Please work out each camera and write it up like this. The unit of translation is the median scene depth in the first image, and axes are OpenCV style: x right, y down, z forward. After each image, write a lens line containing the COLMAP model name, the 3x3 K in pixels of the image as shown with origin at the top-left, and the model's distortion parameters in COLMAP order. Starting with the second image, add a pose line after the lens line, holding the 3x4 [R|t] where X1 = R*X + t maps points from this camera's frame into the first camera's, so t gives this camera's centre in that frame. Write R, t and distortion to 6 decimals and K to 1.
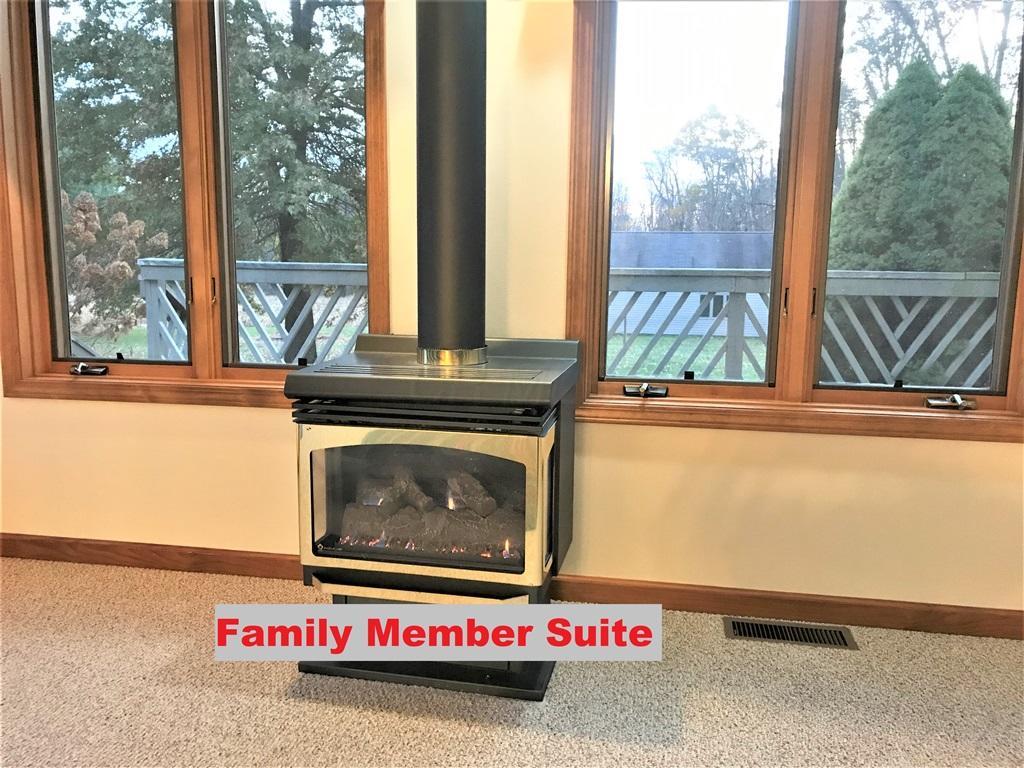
lens RADIAL K [[848.5, 0, 512.9], [0, 848.5, 381.1], [0, 0, 1]] dist [0.053292, -0.015101]
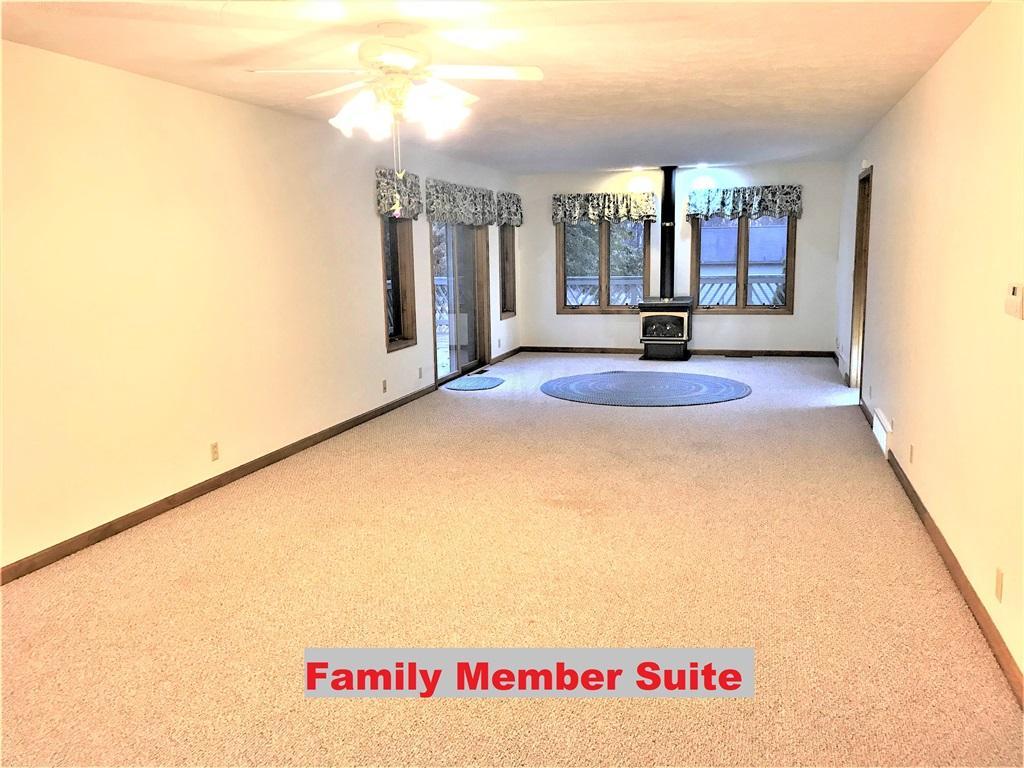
lens RADIAL K [[848.5, 0, 512.7], [0, 848.5, 389.1], [0, 0, 1]] dist [0.053292, -0.015101]
pose [[0.992603, -0.015806, -0.120369, -0.343335], [0.017490, 0.999763, 0.012948, 0.378978], [0.120136, -0.014958, 0.992645, -3.682963]]
